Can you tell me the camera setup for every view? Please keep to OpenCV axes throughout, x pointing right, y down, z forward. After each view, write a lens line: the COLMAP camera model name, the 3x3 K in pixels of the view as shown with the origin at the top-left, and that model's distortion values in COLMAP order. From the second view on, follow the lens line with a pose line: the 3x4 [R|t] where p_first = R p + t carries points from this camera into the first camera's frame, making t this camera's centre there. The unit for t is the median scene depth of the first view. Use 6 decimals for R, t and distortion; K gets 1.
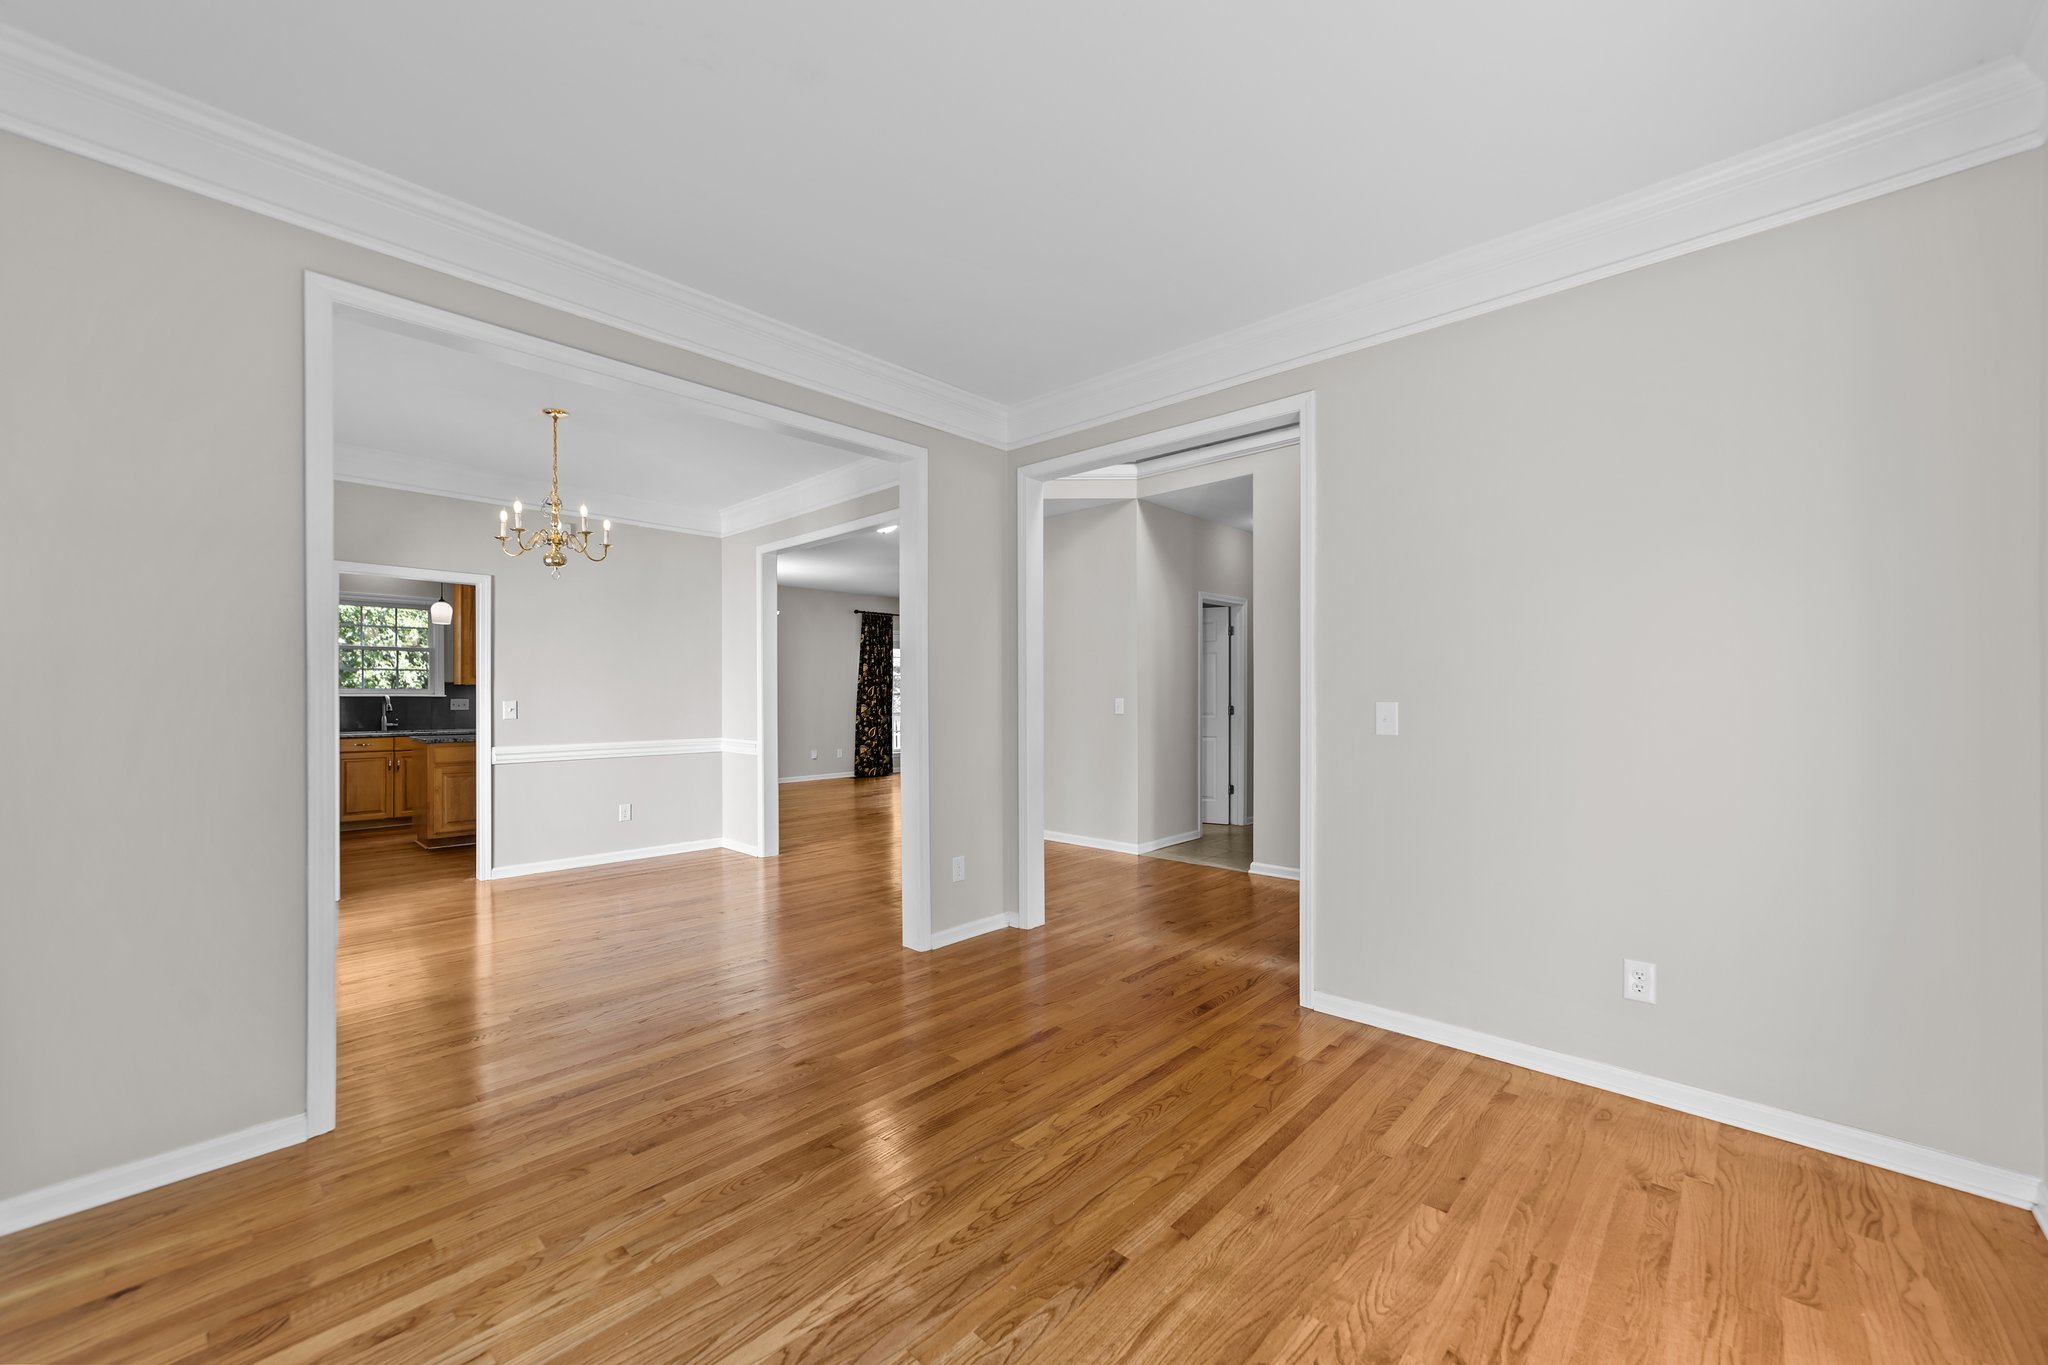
lens RADIAL K [[787.8, 0, 1026.1], [0, 787.8, 685.4], [0, 0, 1]] dist [-0.003672, 0.000391]
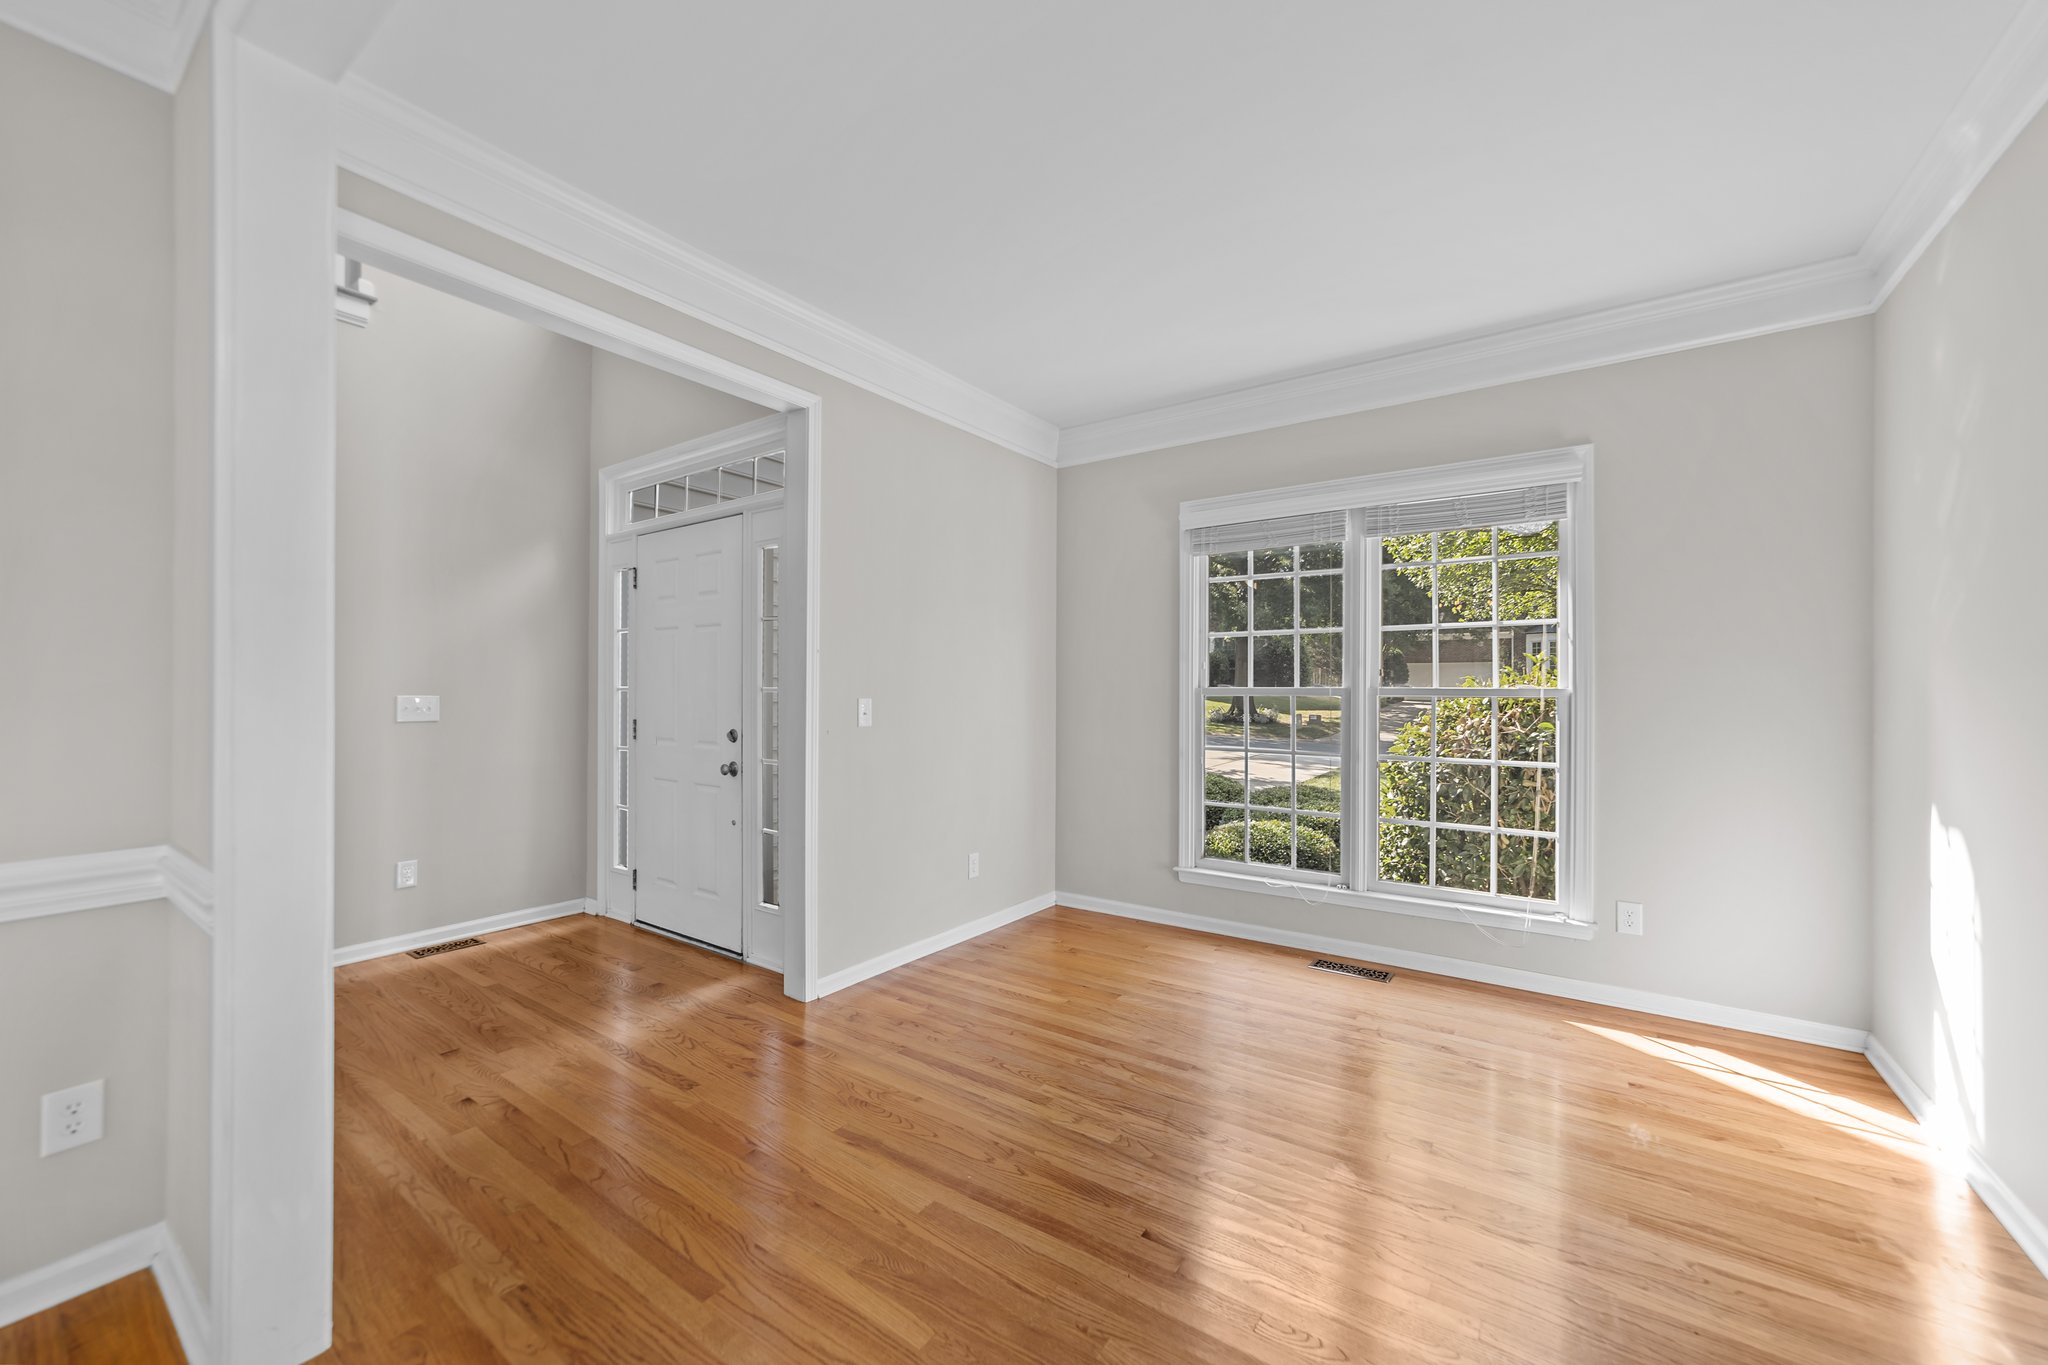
lens RADIAL K [[787.8, 0, 1026.1], [0, 787.8, 685.4], [0, 0, 1]] dist [-0.003672, 0.000391]
pose [[-0.127845, 0.008164, 0.991761, -0.829833], [-0.015363, 0.999830, -0.010211, 0.011865], [-0.991675, -0.016542, -0.127697, 1.038682]]
